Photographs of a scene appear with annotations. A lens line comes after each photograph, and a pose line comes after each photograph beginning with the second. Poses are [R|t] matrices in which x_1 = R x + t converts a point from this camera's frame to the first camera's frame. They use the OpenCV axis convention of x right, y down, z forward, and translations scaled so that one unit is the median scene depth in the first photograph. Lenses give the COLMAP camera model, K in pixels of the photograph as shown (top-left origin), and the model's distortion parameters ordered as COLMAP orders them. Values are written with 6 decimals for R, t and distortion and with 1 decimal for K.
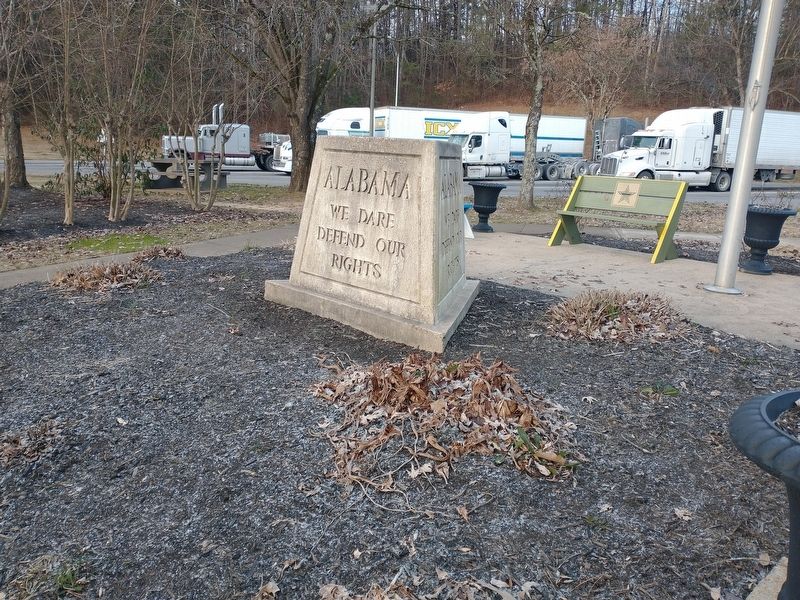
lens RADIAL K [[641.5, 0, 405.0], [0, 641.5, 300.8], [0, 0, 1]] dist [0.018166, -0.050781]
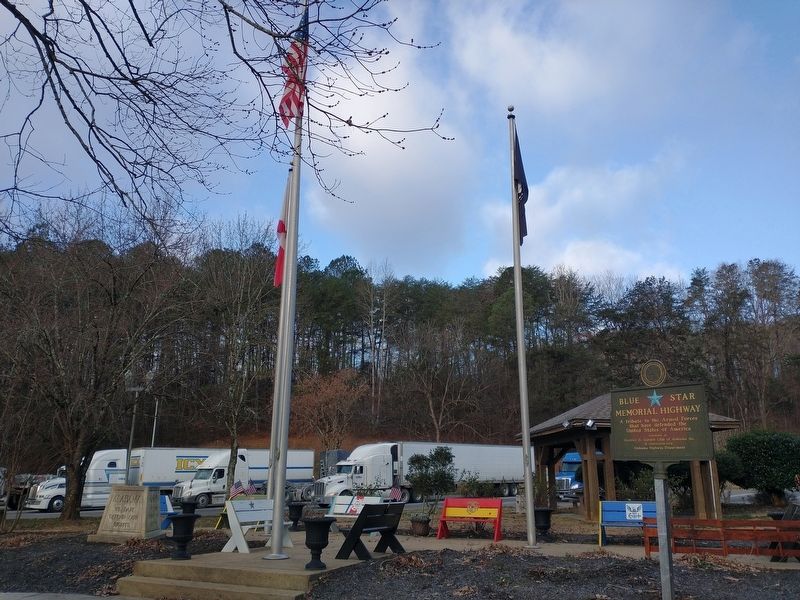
lens RADIAL K [[641.5, 0, 402.2], [0, 641.5, 294.8], [0, 0, 1]] dist [0.018166, -0.050781]
pose [[0.941019, 0.047284, 0.335034, 0.012164], [0.120948, 0.877757, -0.463589, 0.062224], [-0.315999, 0.476767, 0.820267, -0.278423]]
